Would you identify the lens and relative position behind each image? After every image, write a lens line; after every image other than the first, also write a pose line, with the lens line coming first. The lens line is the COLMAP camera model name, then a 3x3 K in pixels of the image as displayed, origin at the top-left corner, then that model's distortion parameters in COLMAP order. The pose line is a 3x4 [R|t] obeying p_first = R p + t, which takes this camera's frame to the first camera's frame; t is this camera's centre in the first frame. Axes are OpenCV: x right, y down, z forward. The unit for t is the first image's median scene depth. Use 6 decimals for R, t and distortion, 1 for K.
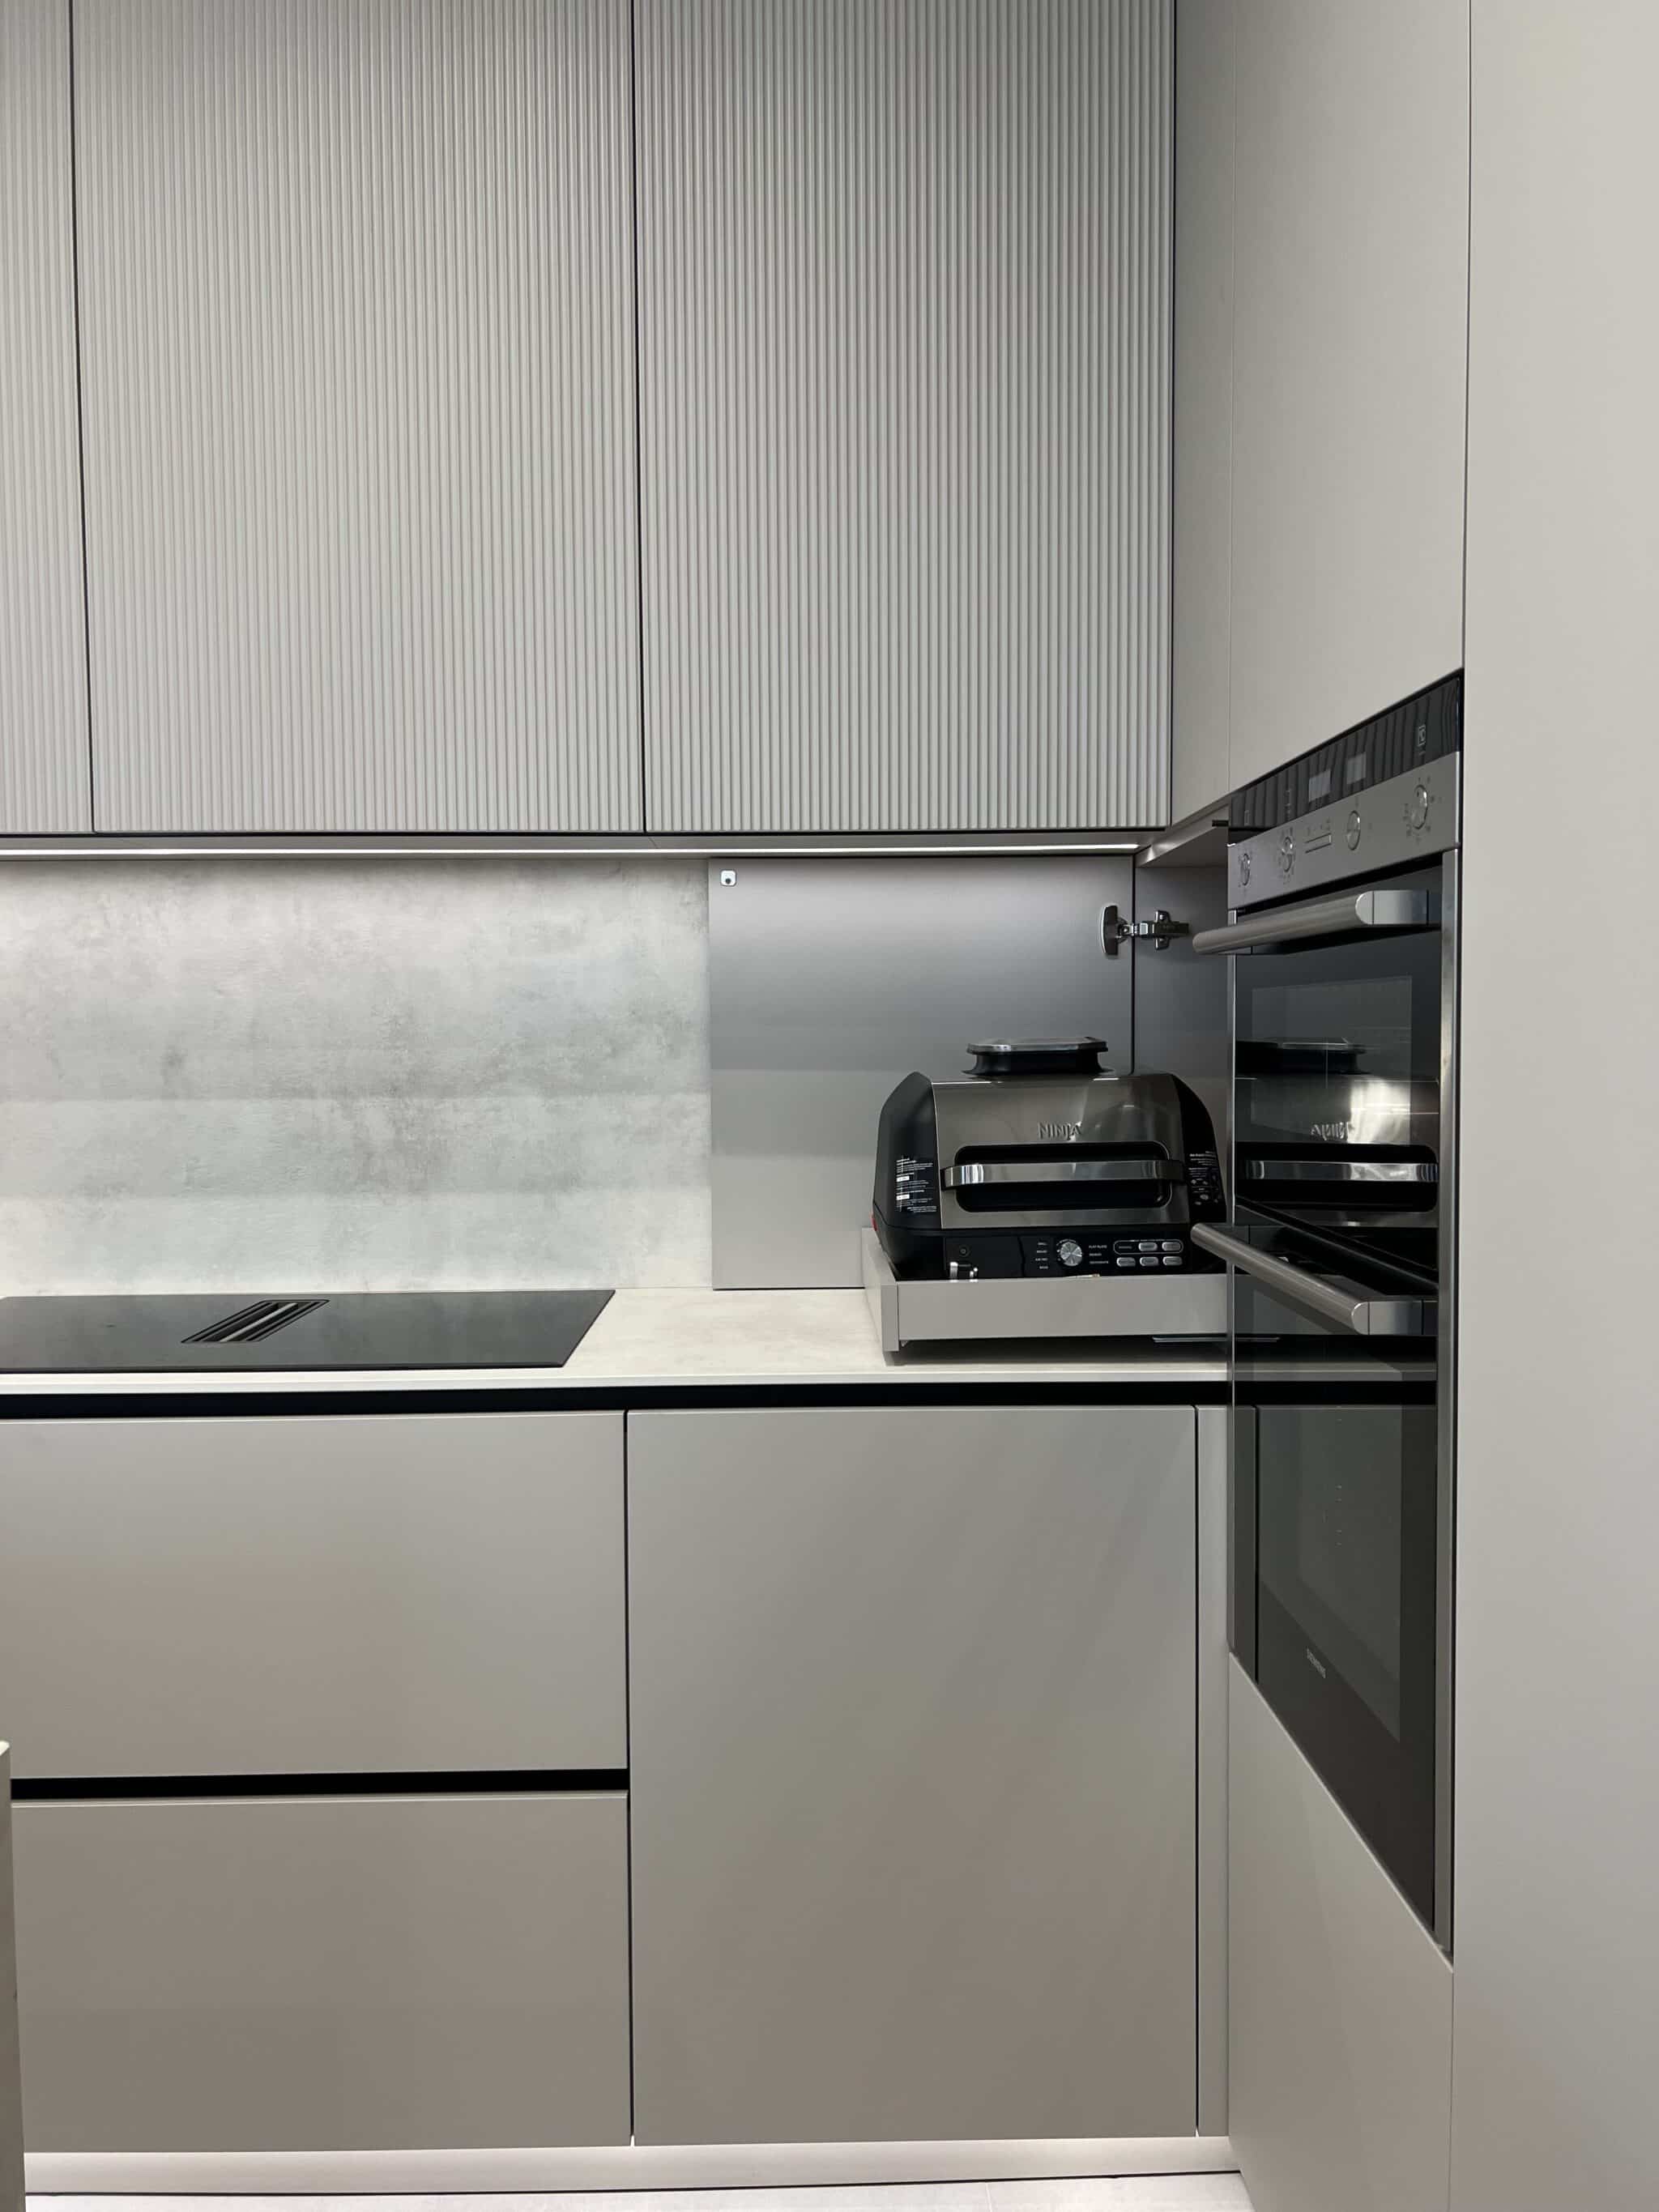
lens RADIAL K [[1654.6, 0, 825.5], [0, 1654.6, 1110.5], [0, 0, 1]] dist [0.068444, -0.083325]
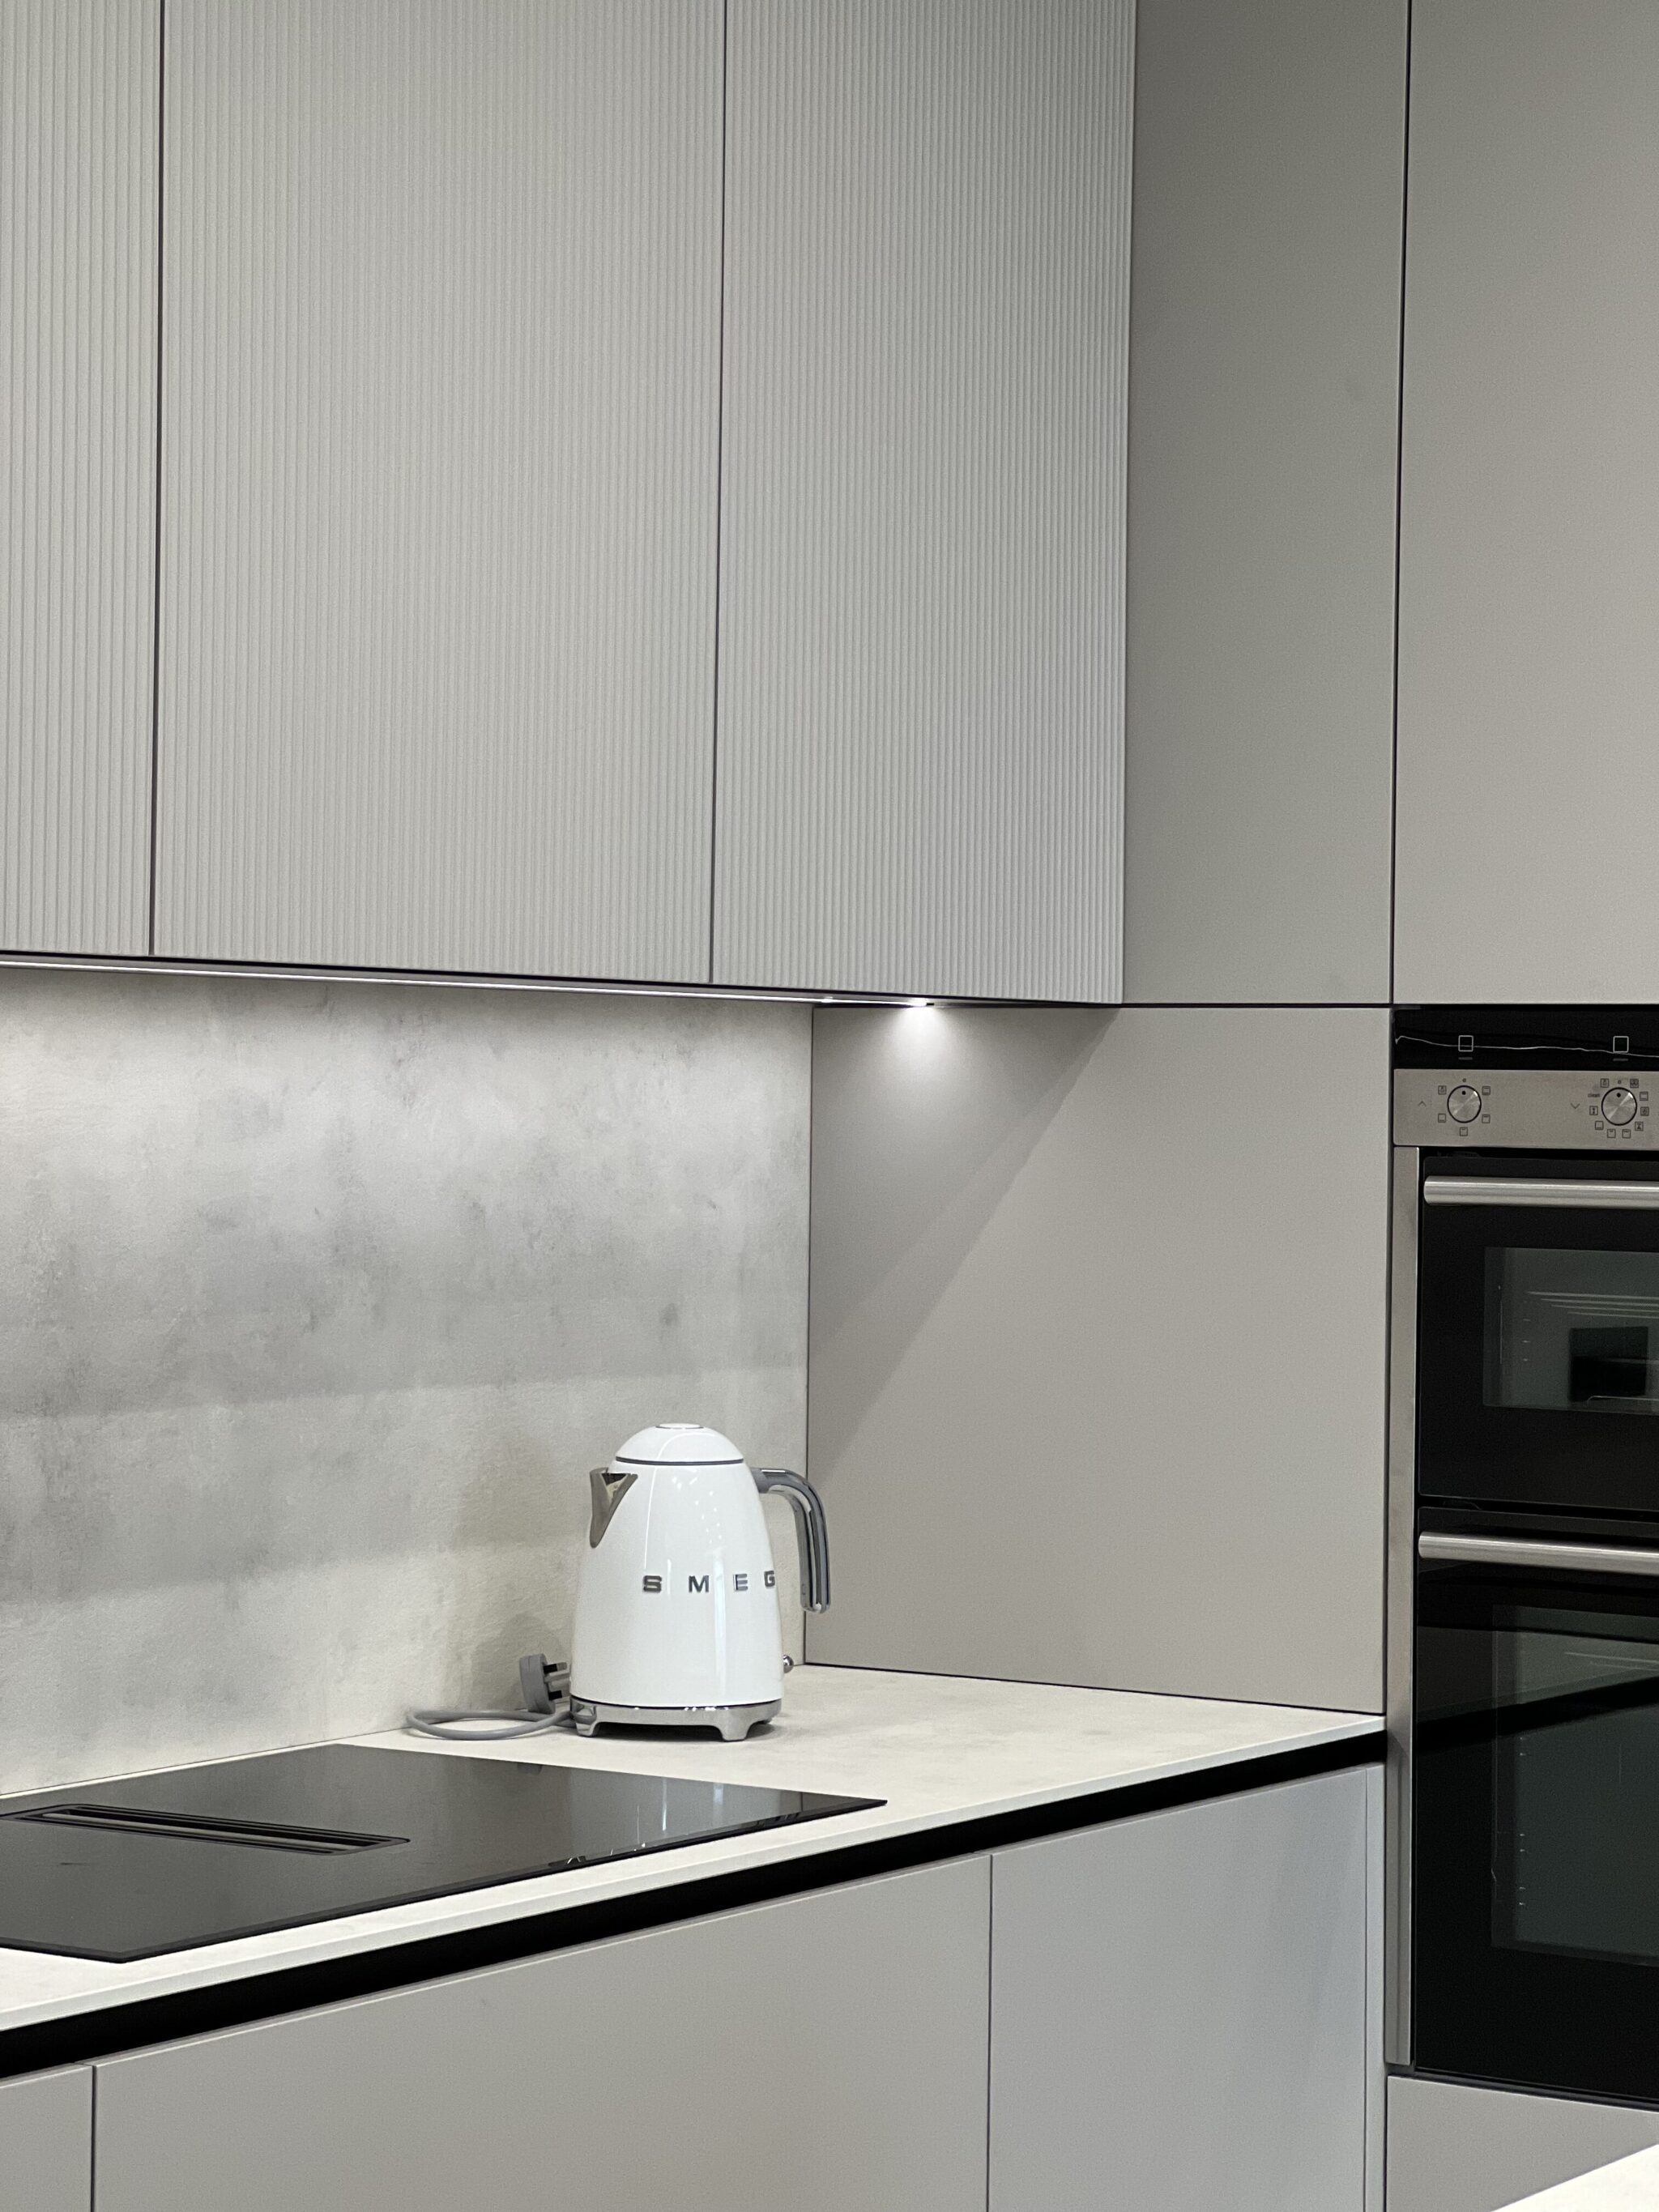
lens RADIAL K [[5030.5, 0, 831.9], [0, 5030.5, 1115.5], [0, 0, 1]] dist [0.171781, 0.000000]
pose [[0.558009, 0.012093, 0.829747, -1.455264], [0.020086, 0.999404, -0.028074, -0.053523], [-0.829592, 0.032332, 0.557434, -0.106637]]
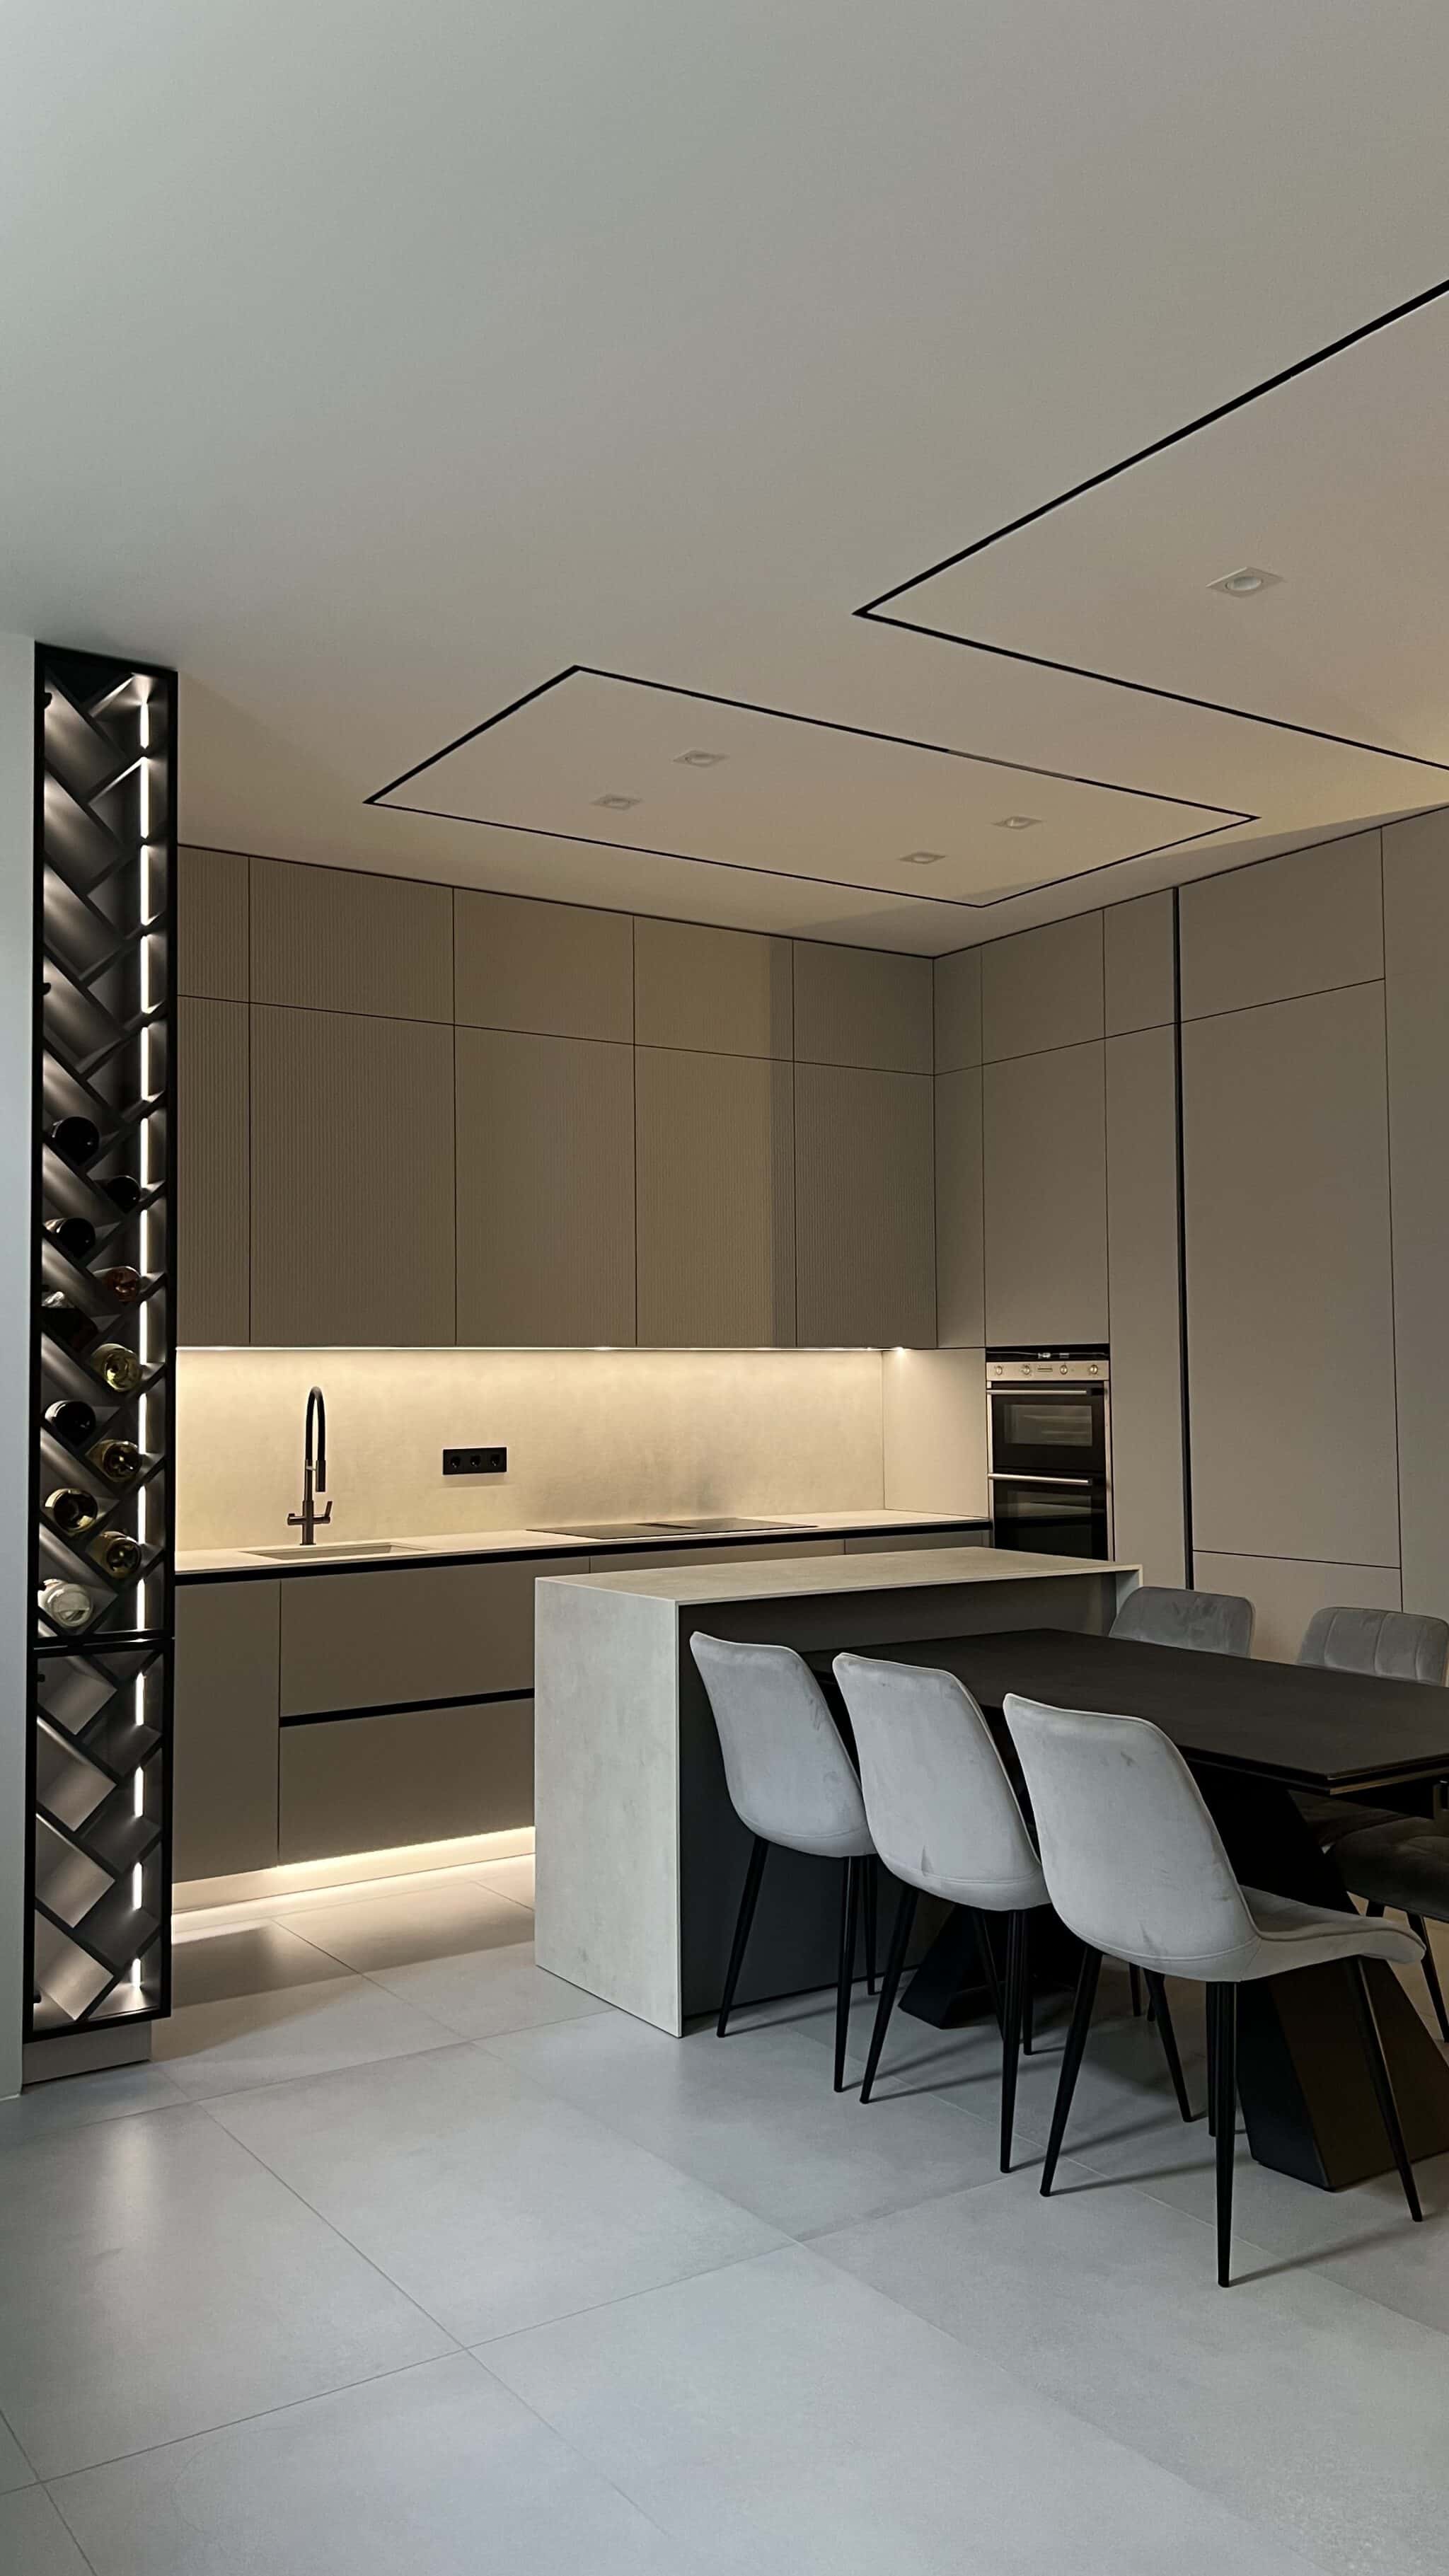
lens RADIAL K [[1932.0, 0, 721.4], [0, 1932.0, 1284.0], [0, 0, 1]] dist [0.078477, -0.104285]
pose [[0.841799, 0.026057, 0.539162, -1.751716], [0.028475, 0.995300, -0.092559, 0.024223], [-0.539040, 0.093269, 0.837100, -1.514705]]
